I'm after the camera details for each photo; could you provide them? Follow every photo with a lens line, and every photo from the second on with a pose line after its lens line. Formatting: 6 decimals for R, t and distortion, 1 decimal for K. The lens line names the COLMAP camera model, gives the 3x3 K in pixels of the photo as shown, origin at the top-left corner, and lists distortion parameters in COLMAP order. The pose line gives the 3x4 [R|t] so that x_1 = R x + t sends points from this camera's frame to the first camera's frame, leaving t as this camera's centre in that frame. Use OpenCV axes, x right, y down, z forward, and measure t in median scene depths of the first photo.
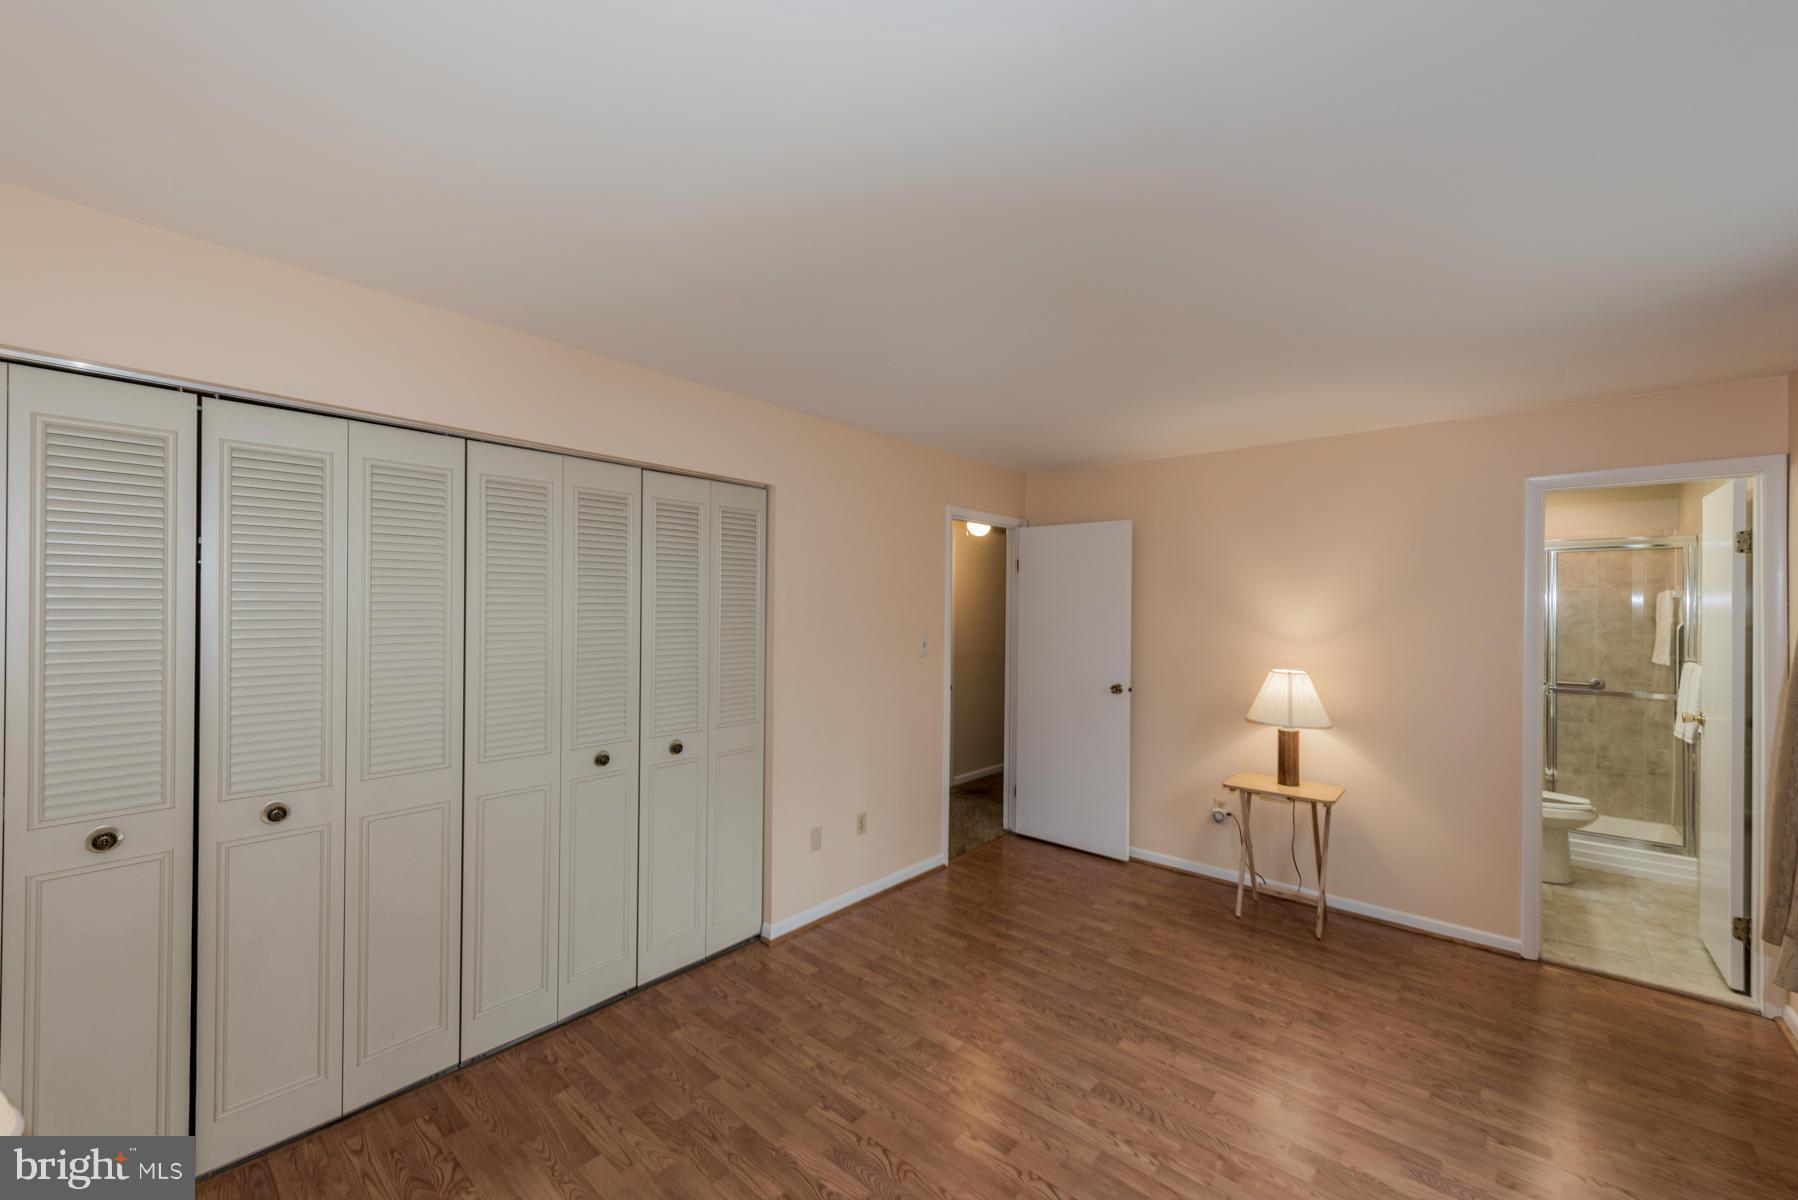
lens RADIAL K [[708.2, 0, 893.9], [0, 708.2, 595.9], [0, 0, 1]] dist [0.015767, -0.001243]
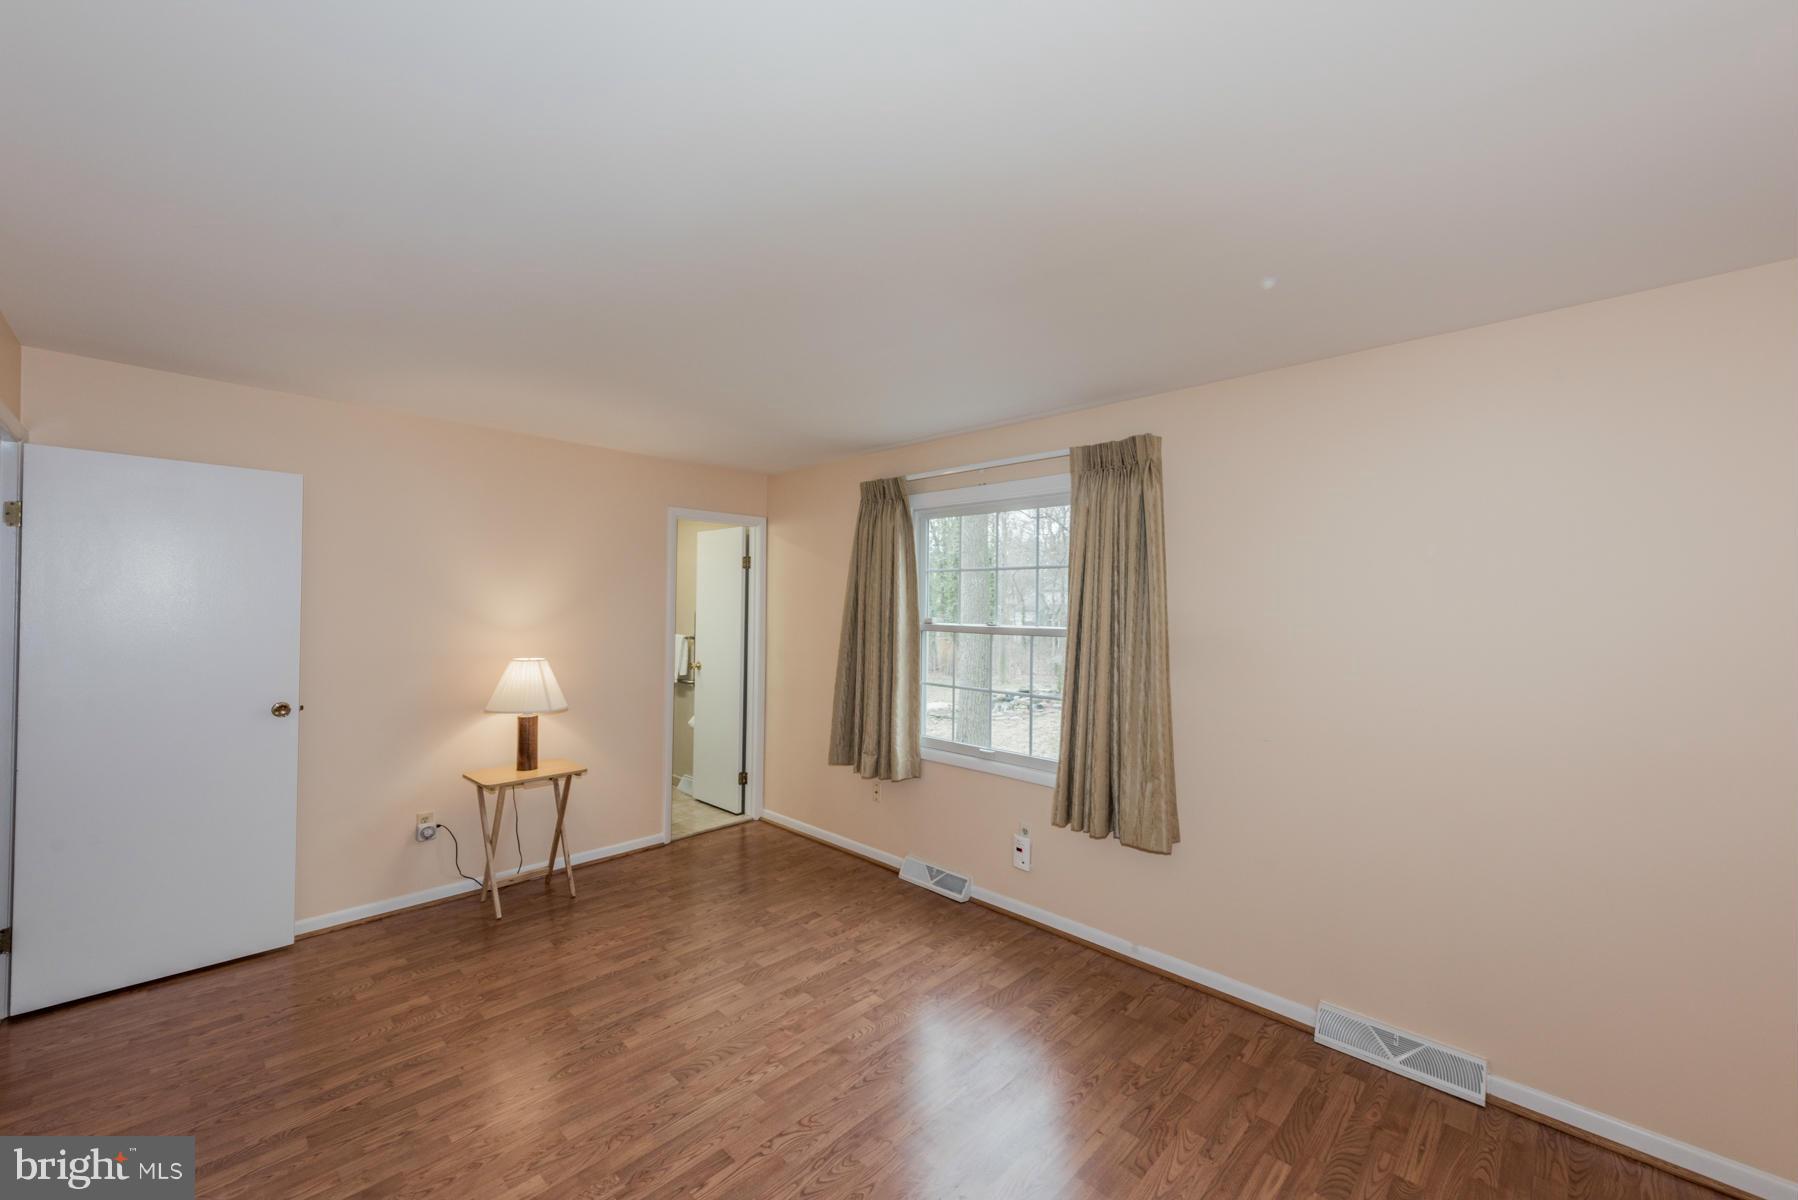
lens RADIAL K [[708.2, 0, 911.7], [0, 708.2, 586.8], [0, 0, 1]] dist [0.015767, -0.001243]
pose [[0.042293, 0.018620, 0.998932, -0.543202], [-0.024968, 0.999534, -0.017574, 0.007632], [-0.998793, -0.024198, 0.042739, 0.487662]]
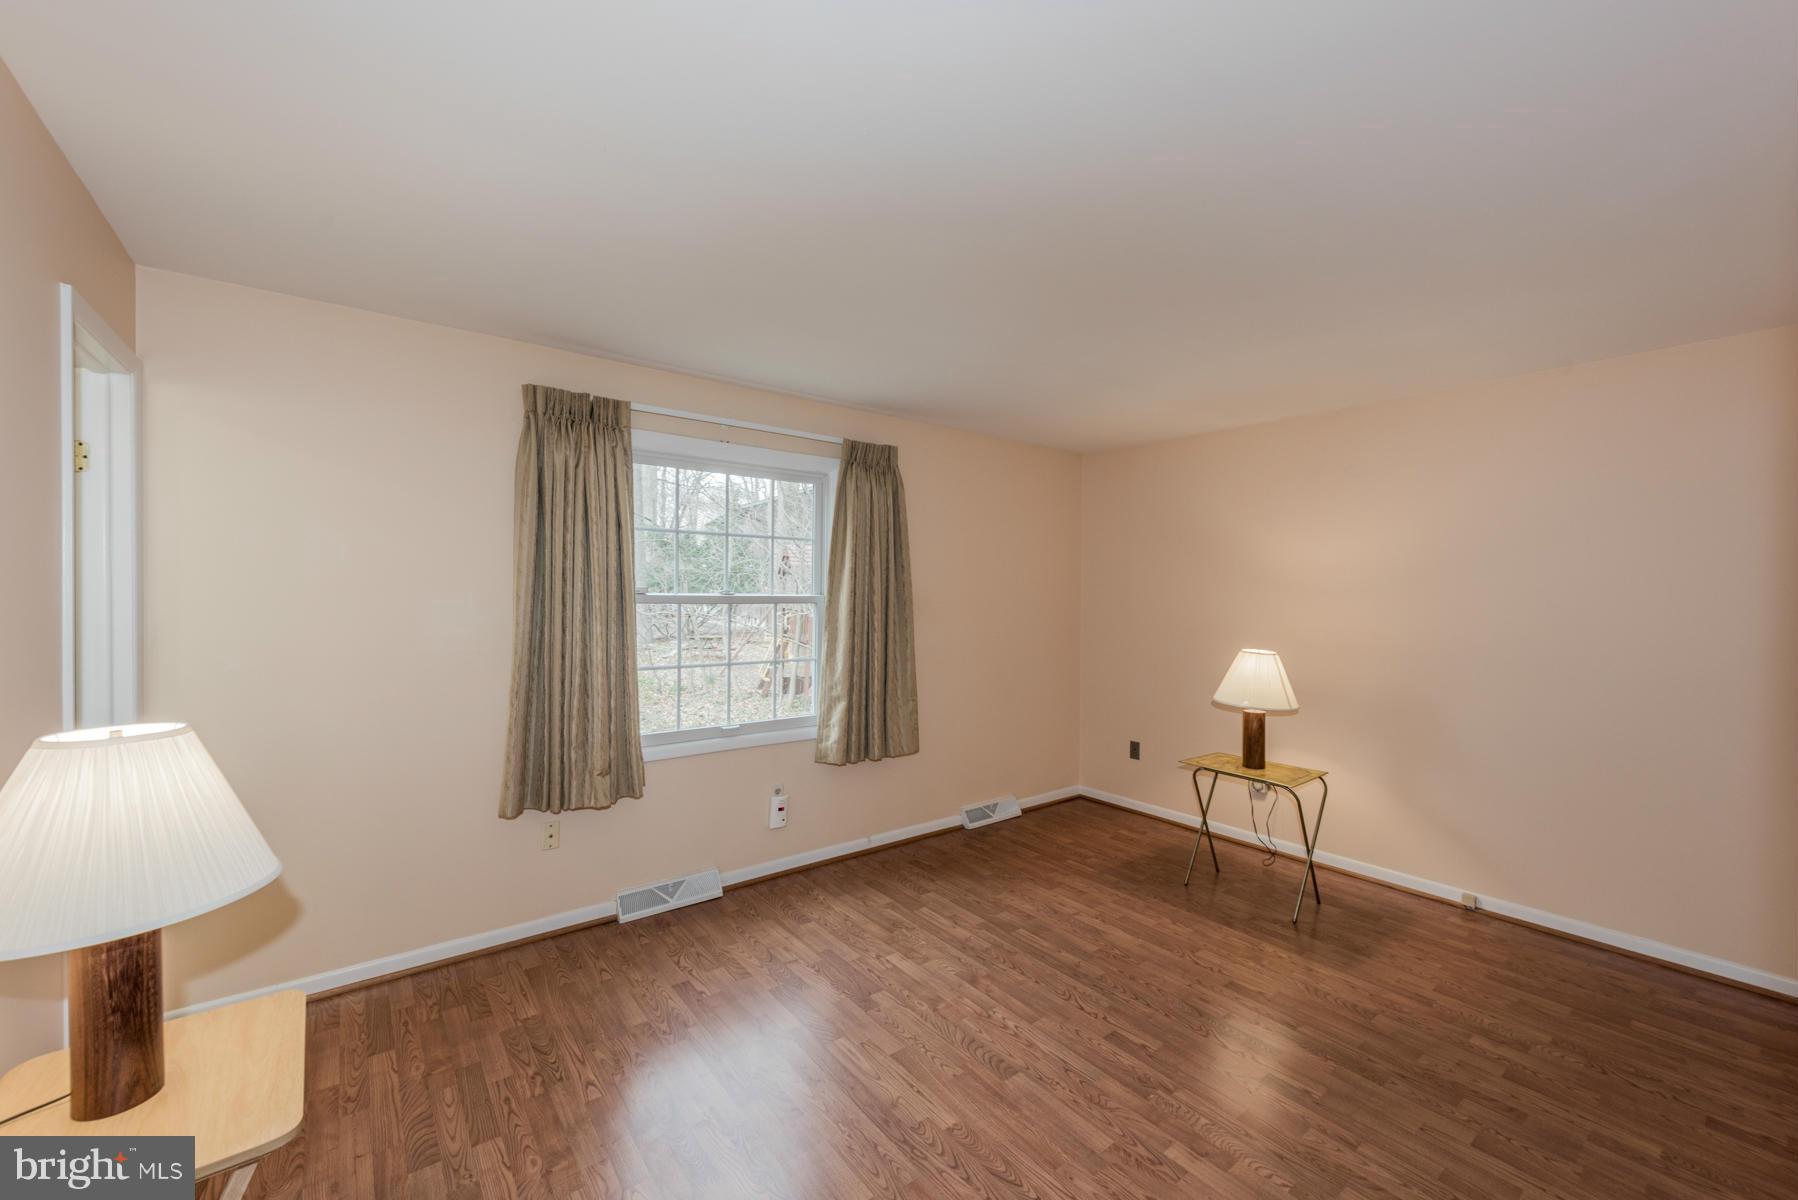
lens RADIAL K [[708.2, 0, 896.9], [0, 708.2, 604.3], [0, 0, 1]] dist [0.015767, -0.001243]
pose [[-0.981112, -0.026123, 0.191670, 0.201700], [-0.024424, 0.999639, 0.011221, 0.042810], [-0.191894, 0.006328, -0.981395, 1.479159]]
